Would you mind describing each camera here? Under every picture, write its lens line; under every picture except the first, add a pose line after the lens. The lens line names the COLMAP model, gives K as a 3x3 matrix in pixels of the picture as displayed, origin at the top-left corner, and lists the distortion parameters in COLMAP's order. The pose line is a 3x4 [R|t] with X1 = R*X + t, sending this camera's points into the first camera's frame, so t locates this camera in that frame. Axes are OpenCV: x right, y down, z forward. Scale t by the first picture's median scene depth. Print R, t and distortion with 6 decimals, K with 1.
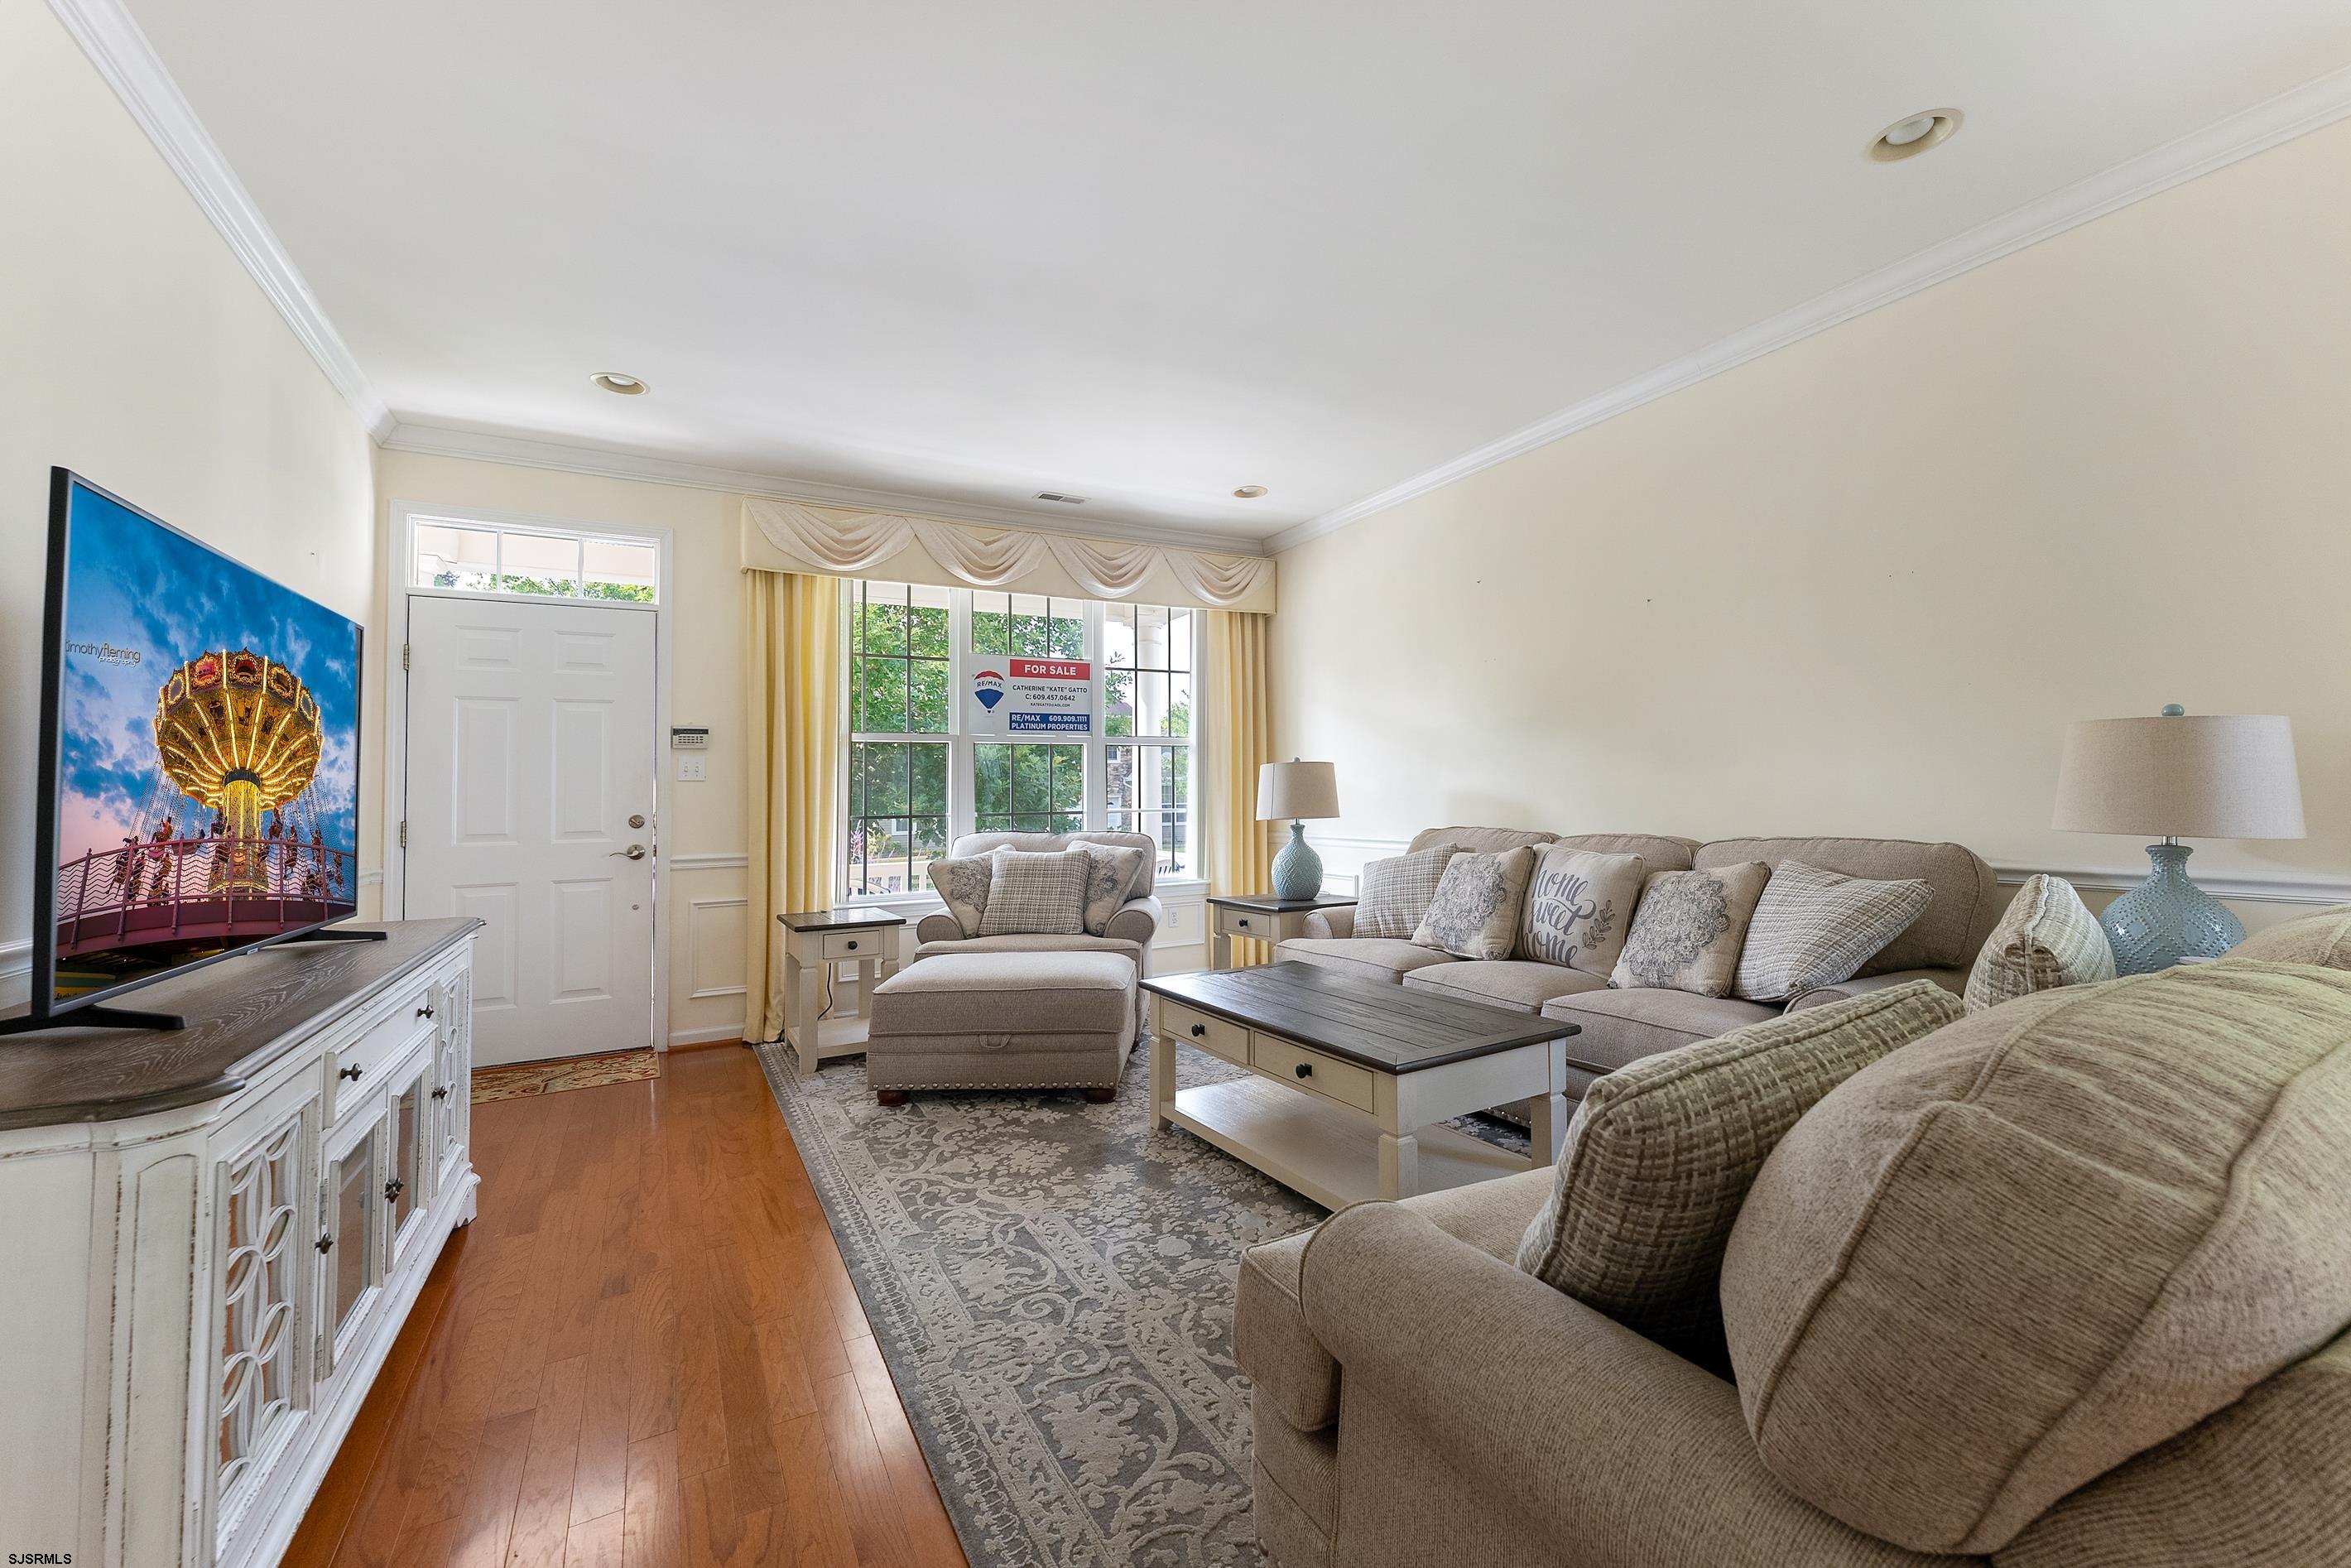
lens RADIAL K [[944.2, 0, 1181.5], [0, 944.2, 779.9], [0, 0, 1]] dist [0.001216, -0.000172]
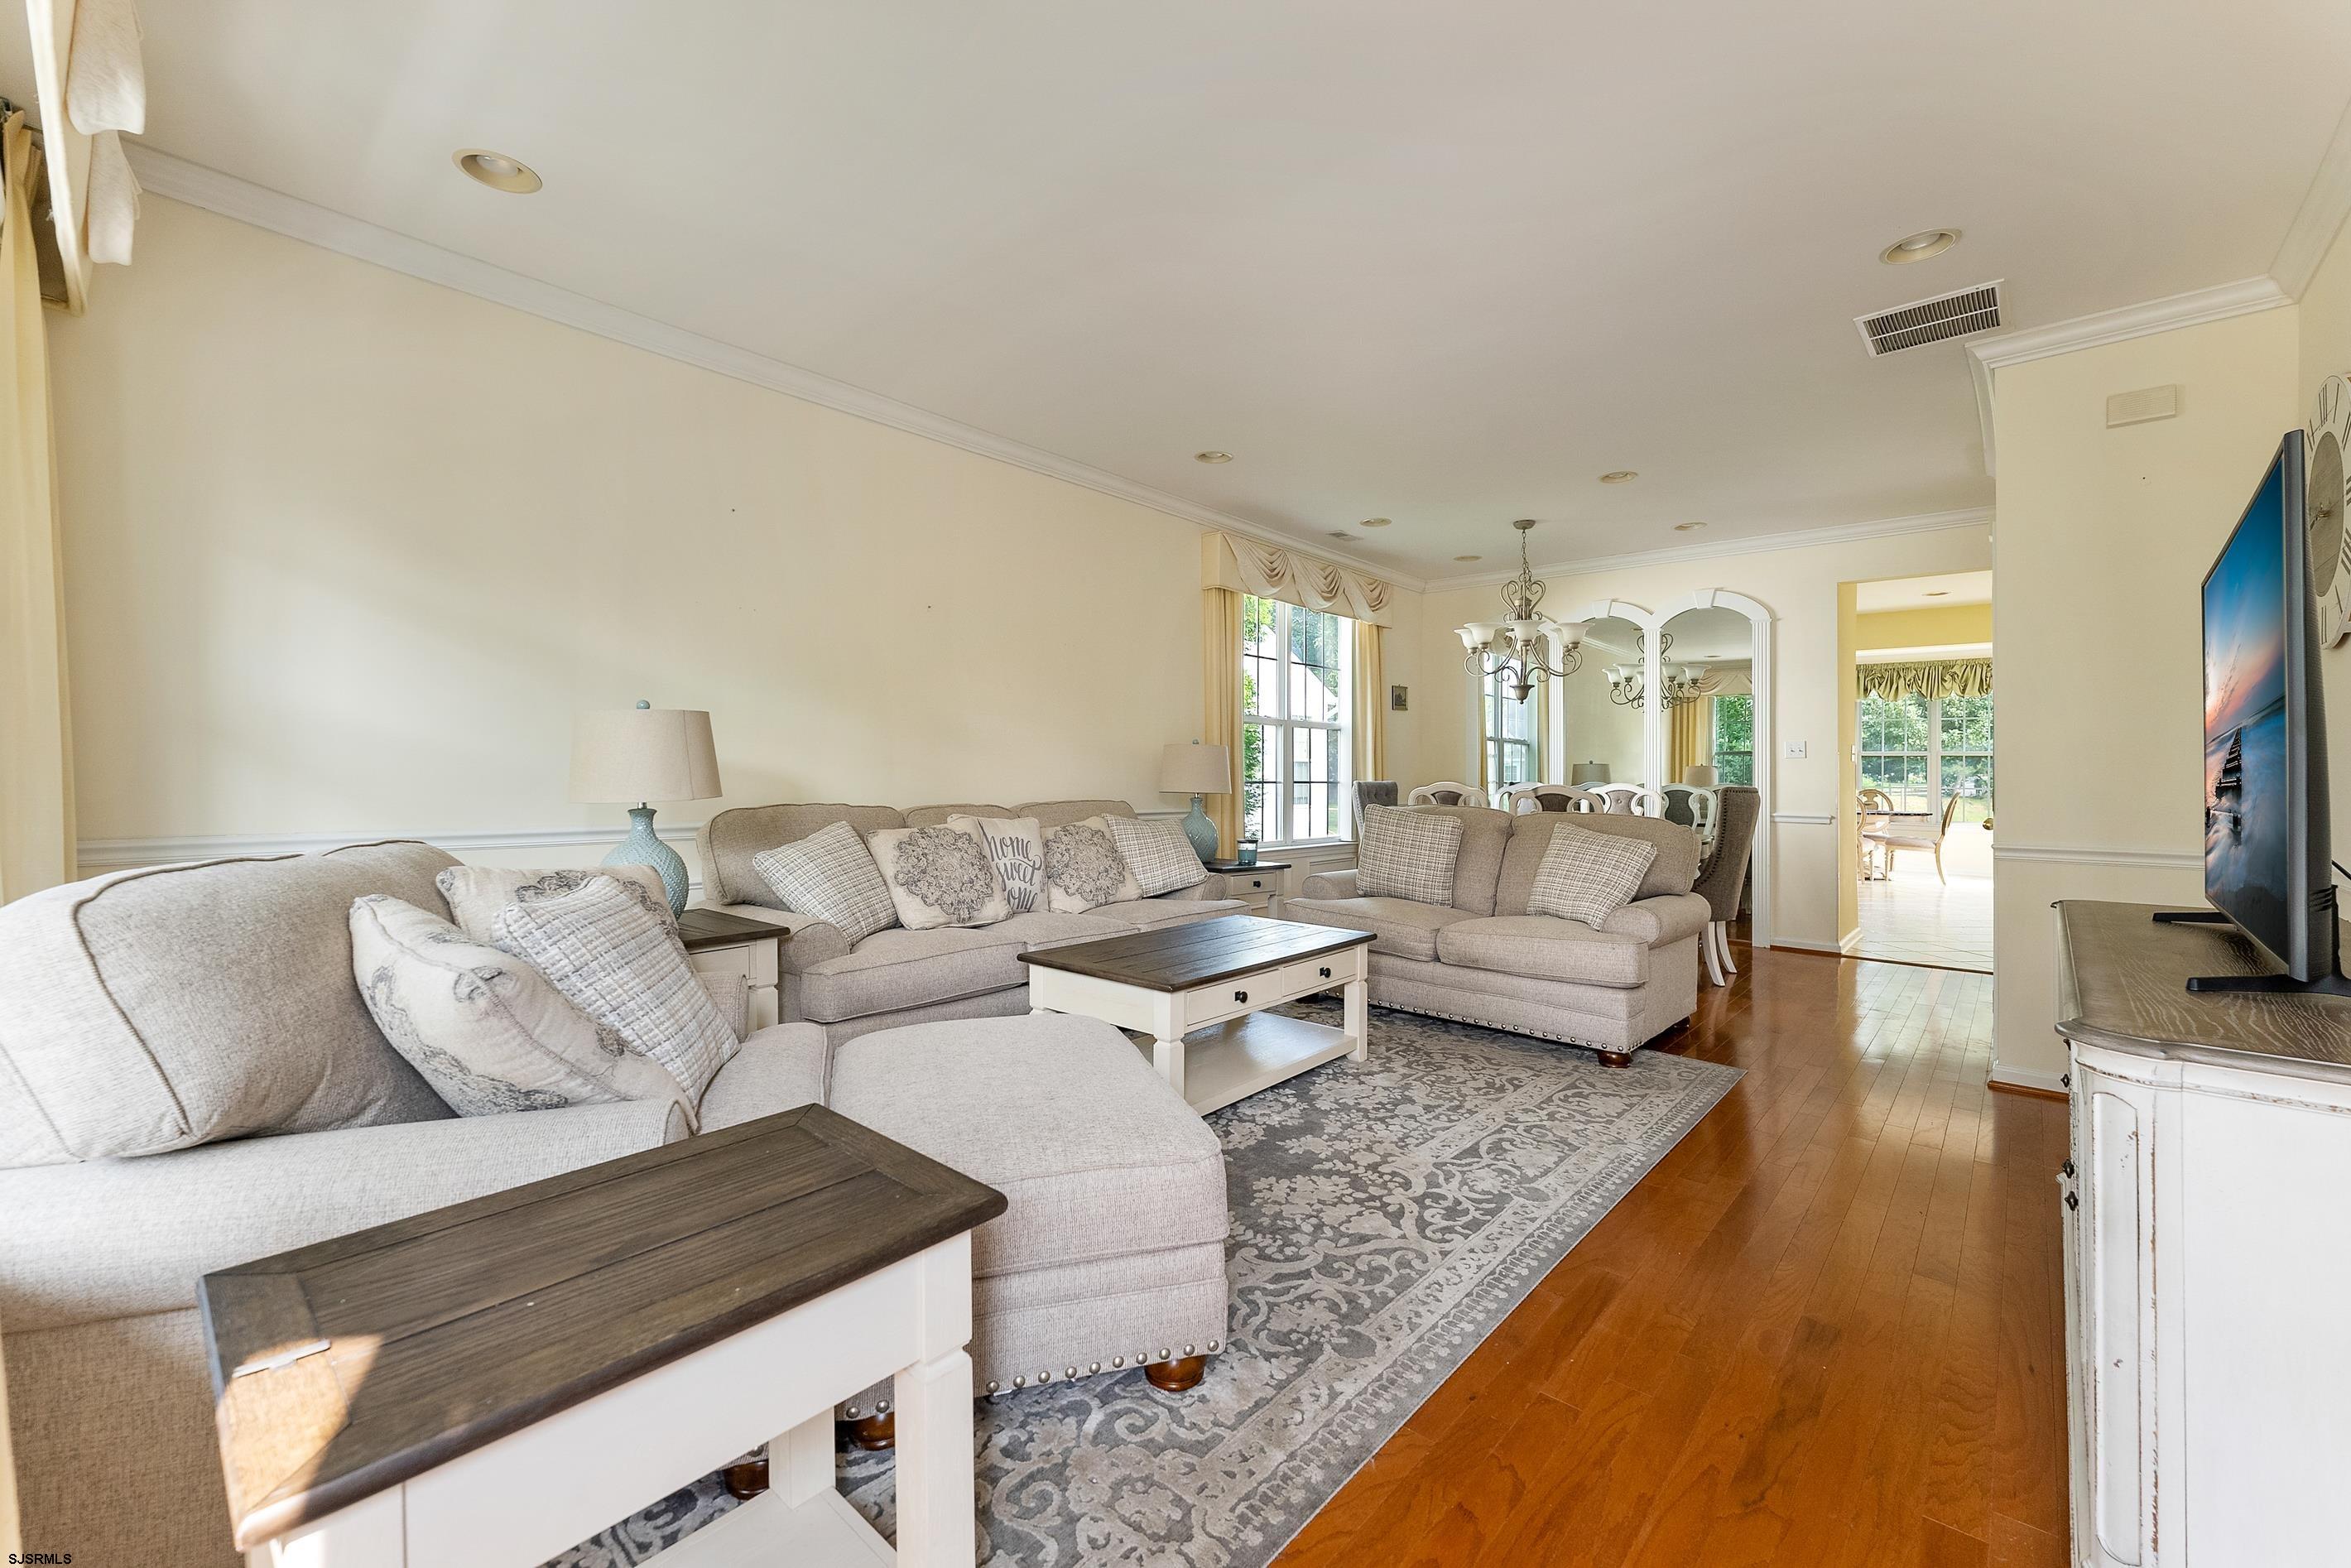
lens RADIAL K [[944.2, 0, 1181.5], [0, 944.2, 779.9], [0, 0, 1]] dist [0.001216, -0.000172]
pose [[-0.328389, 0.007893, 0.944510, -0.852802], [-0.025452, 0.999528, -0.017202, 0.047270], [-0.944200, -0.029689, -0.328033, 1.289389]]
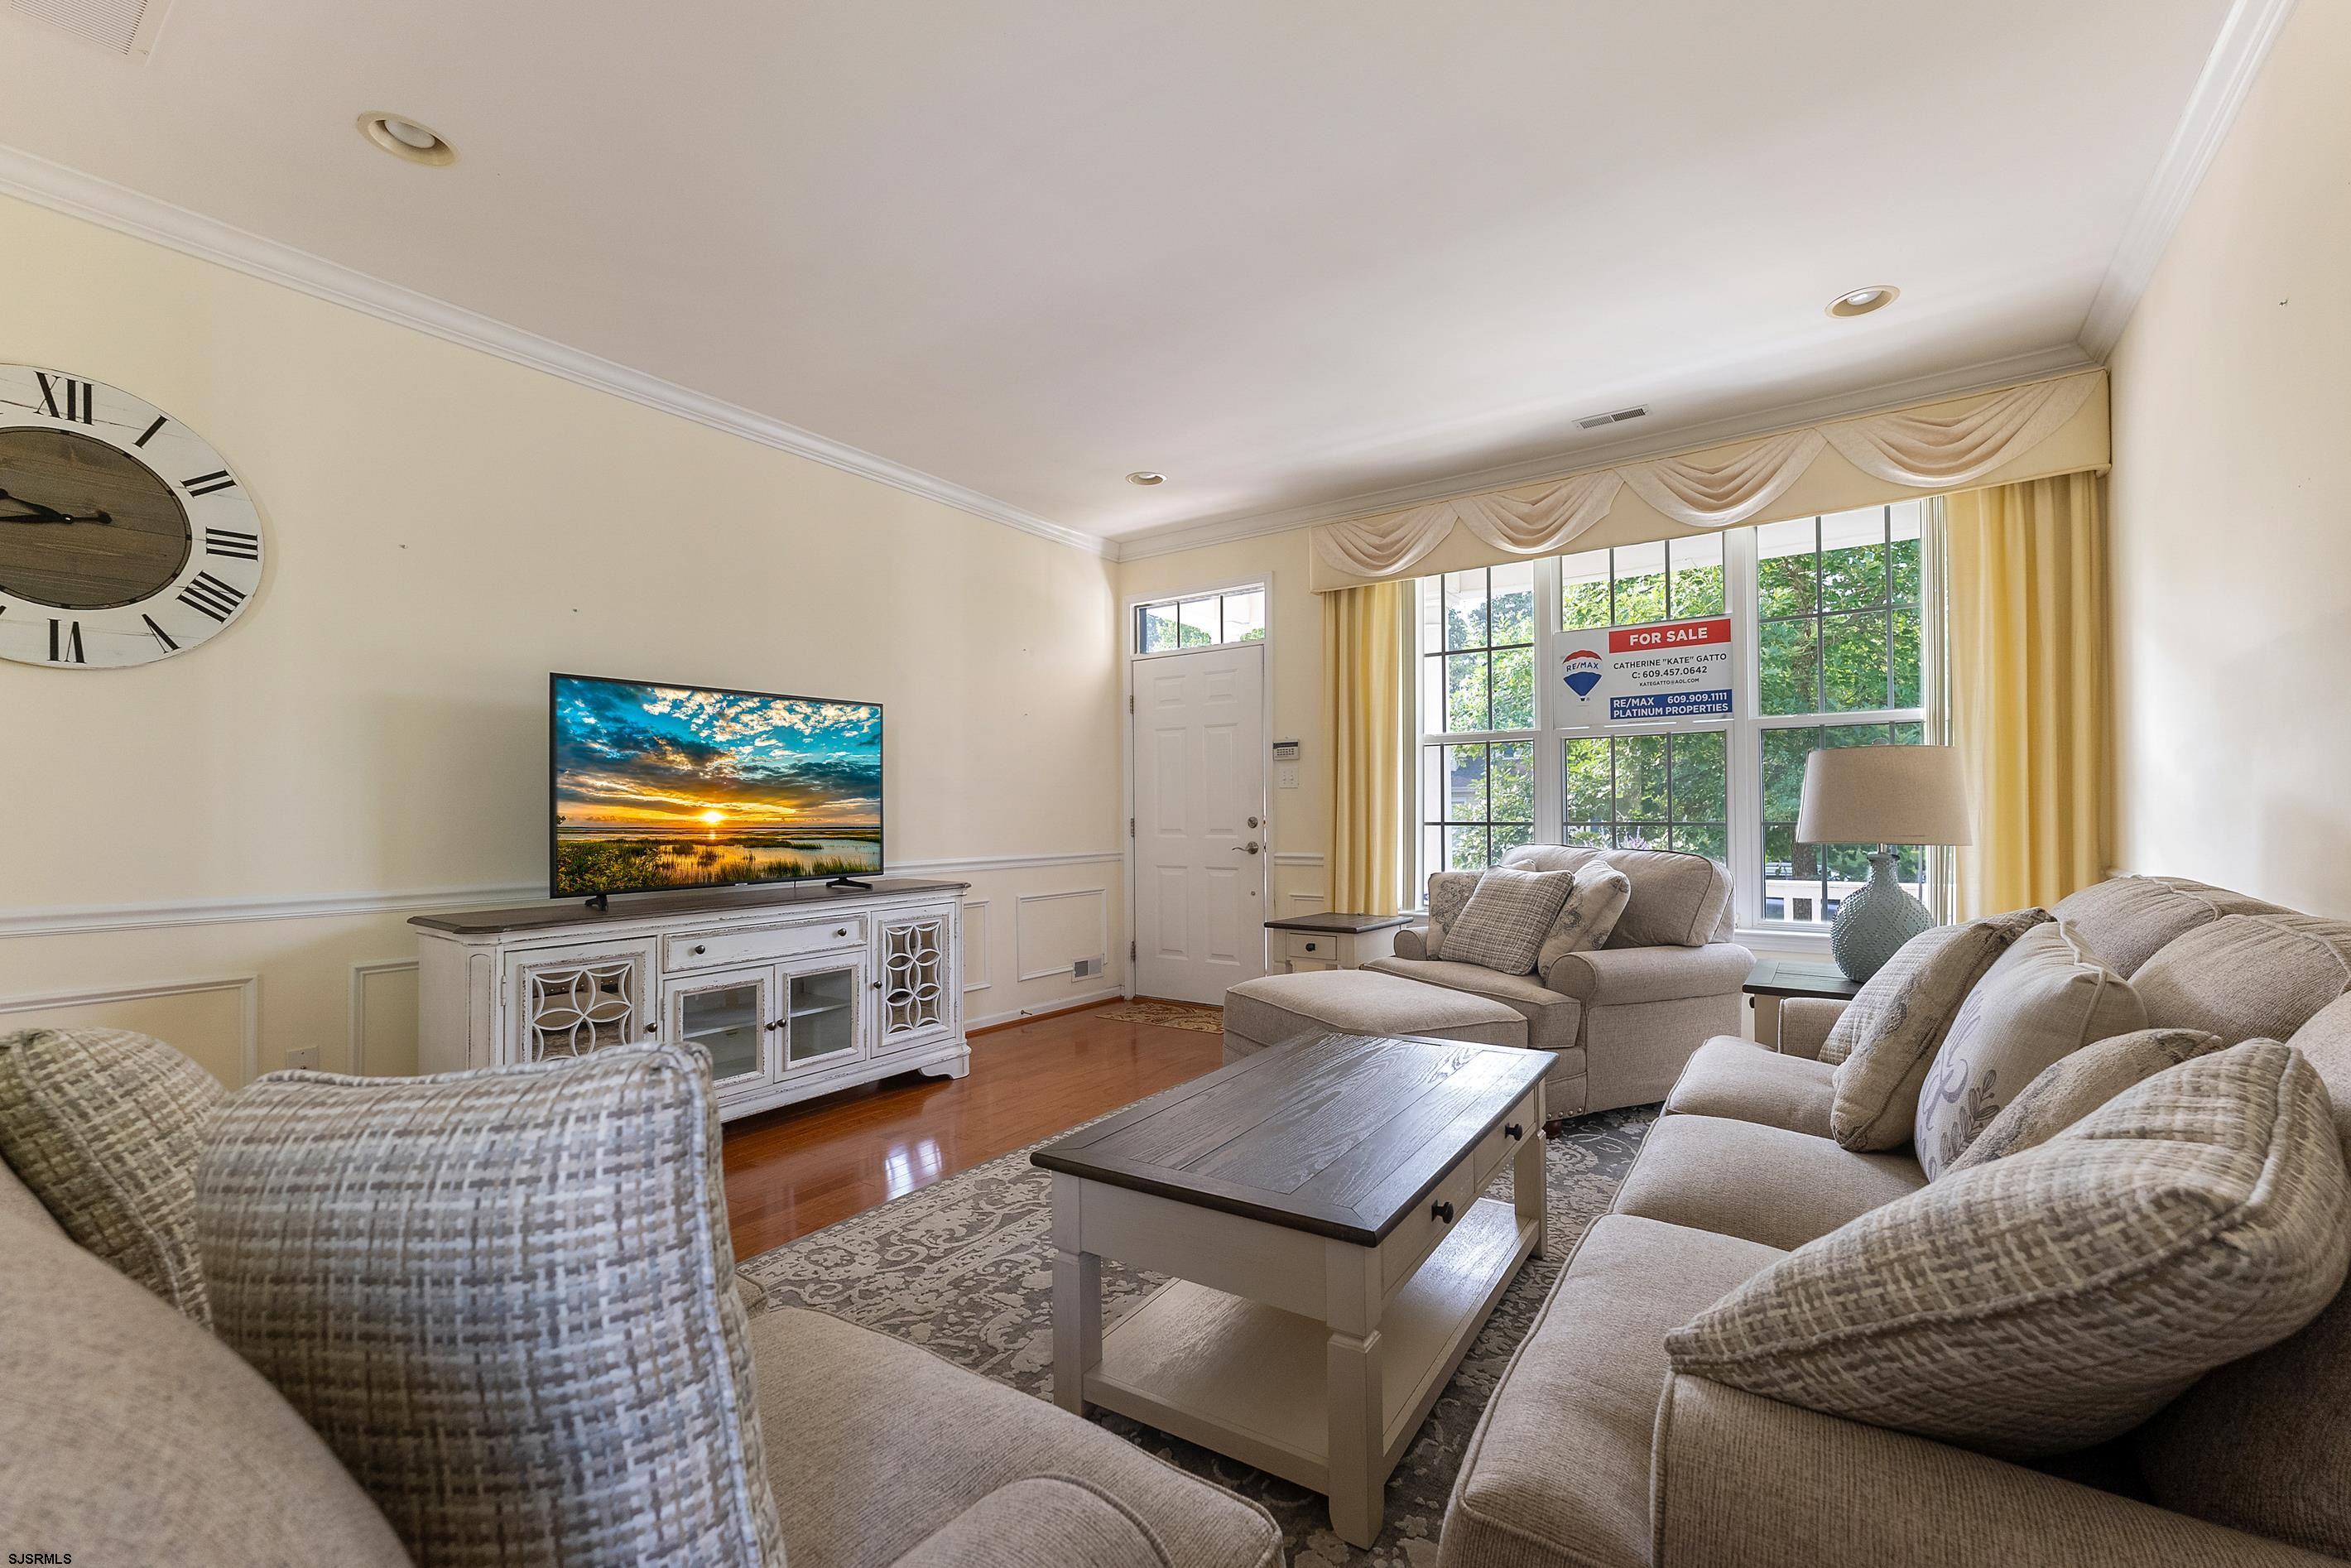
lens RADIAL K [[977.0, 0, 1182.6], [0, 977.0, 798.5], [0, 0, 1]] dist [0.001592, 0.000021]
pose [[0.446473, 0.002804, -0.894793, 0.696587], [0.018556, 0.999751, 0.012391, -0.004212], [0.894605, -0.022136, 0.446310, 0.512880]]
